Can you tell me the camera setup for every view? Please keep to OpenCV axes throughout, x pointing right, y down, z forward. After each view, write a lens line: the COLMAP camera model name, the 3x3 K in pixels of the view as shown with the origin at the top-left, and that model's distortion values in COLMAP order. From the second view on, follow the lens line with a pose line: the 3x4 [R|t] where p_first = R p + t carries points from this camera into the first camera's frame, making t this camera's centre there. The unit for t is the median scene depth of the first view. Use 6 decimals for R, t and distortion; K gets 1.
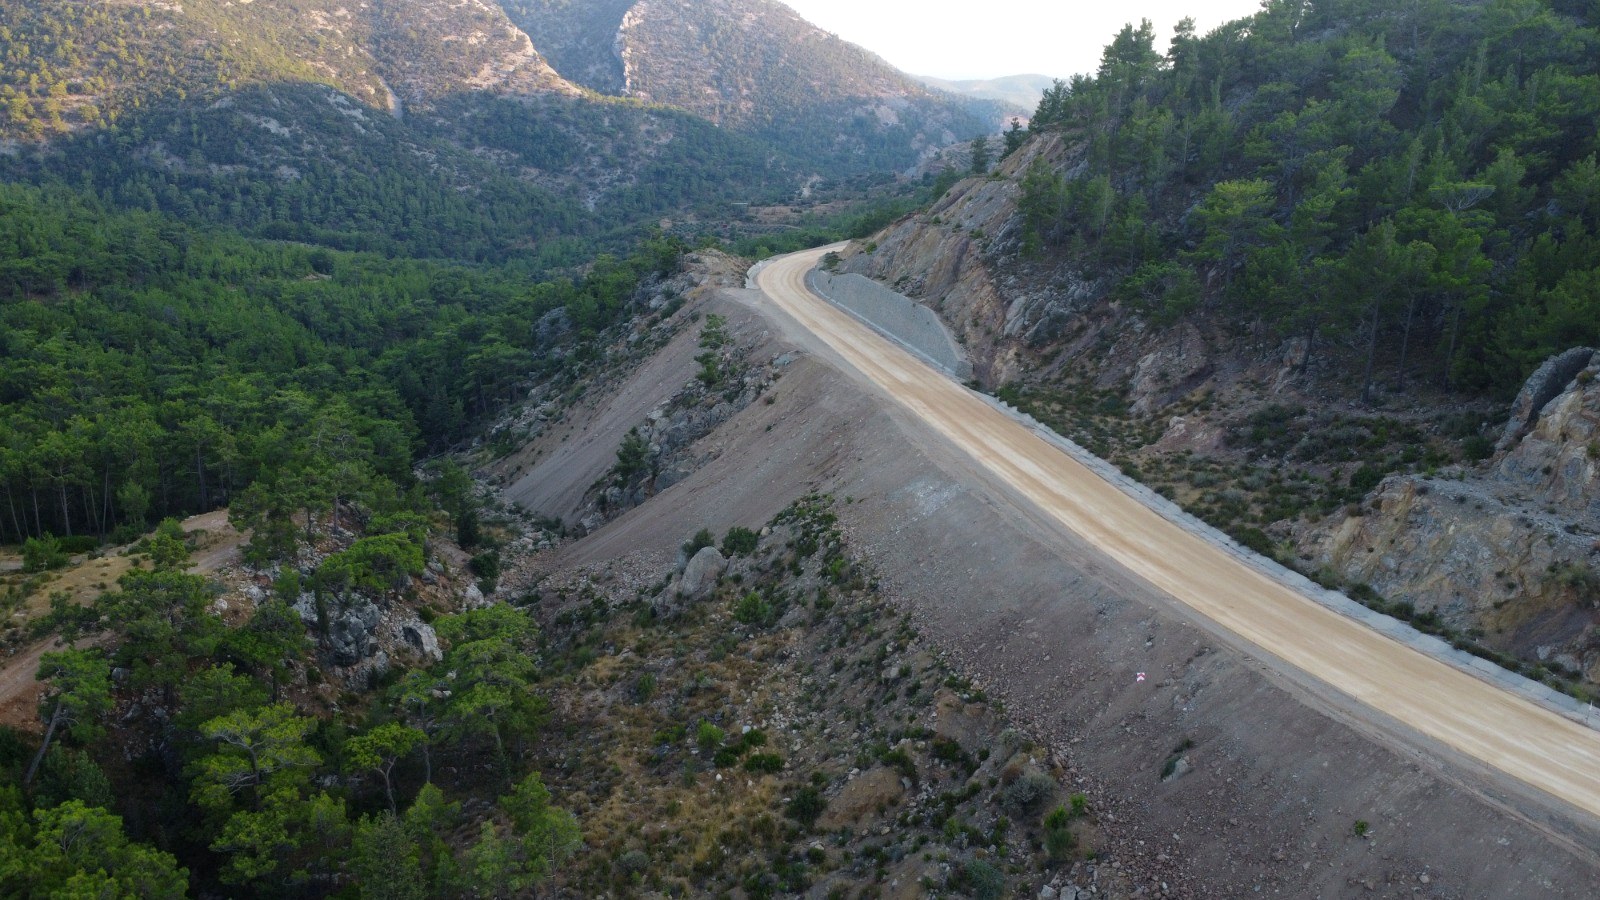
lens RADIAL K [[1166.3, 0, 800.0], [0, 1166.3, 450.0], [0, 0, 1]] dist [-0.002732, -0.011126]
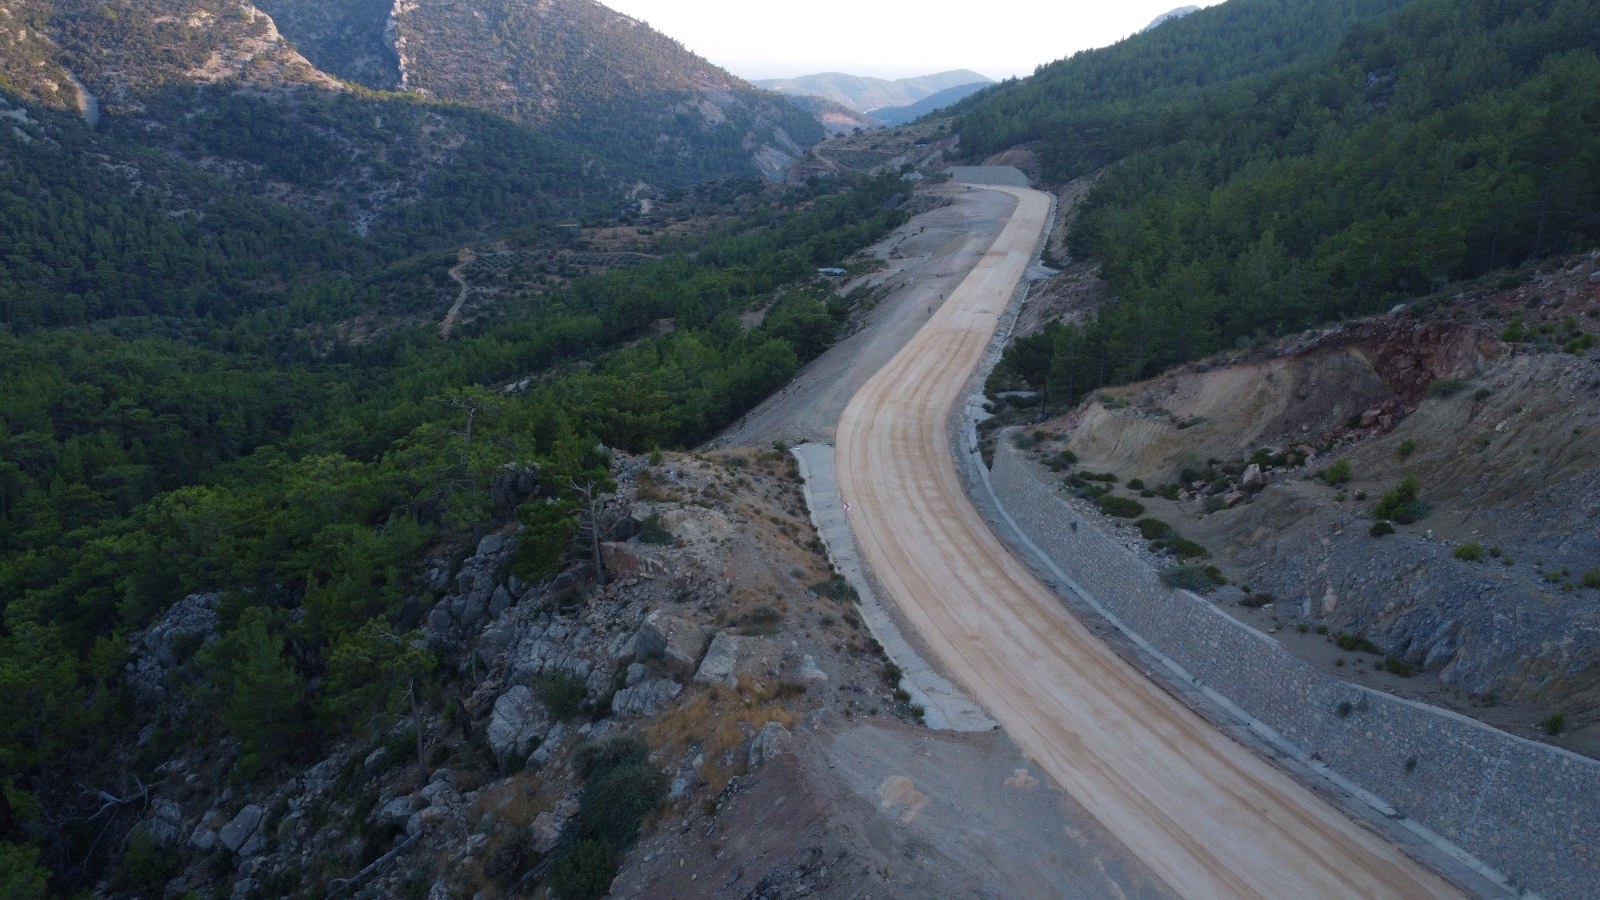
lens RADIAL K [[1166.3, 0, 800.0], [0, 1166.3, 450.0], [0, 0, 1]] dist [-0.002732, -0.011126]
pose [[0.985312, -0.061498, 0.159306, -0.022708], [0.061876, 0.998080, 0.002592, -0.042323], [-0.159160, 0.007303, 0.987226, 0.170227]]
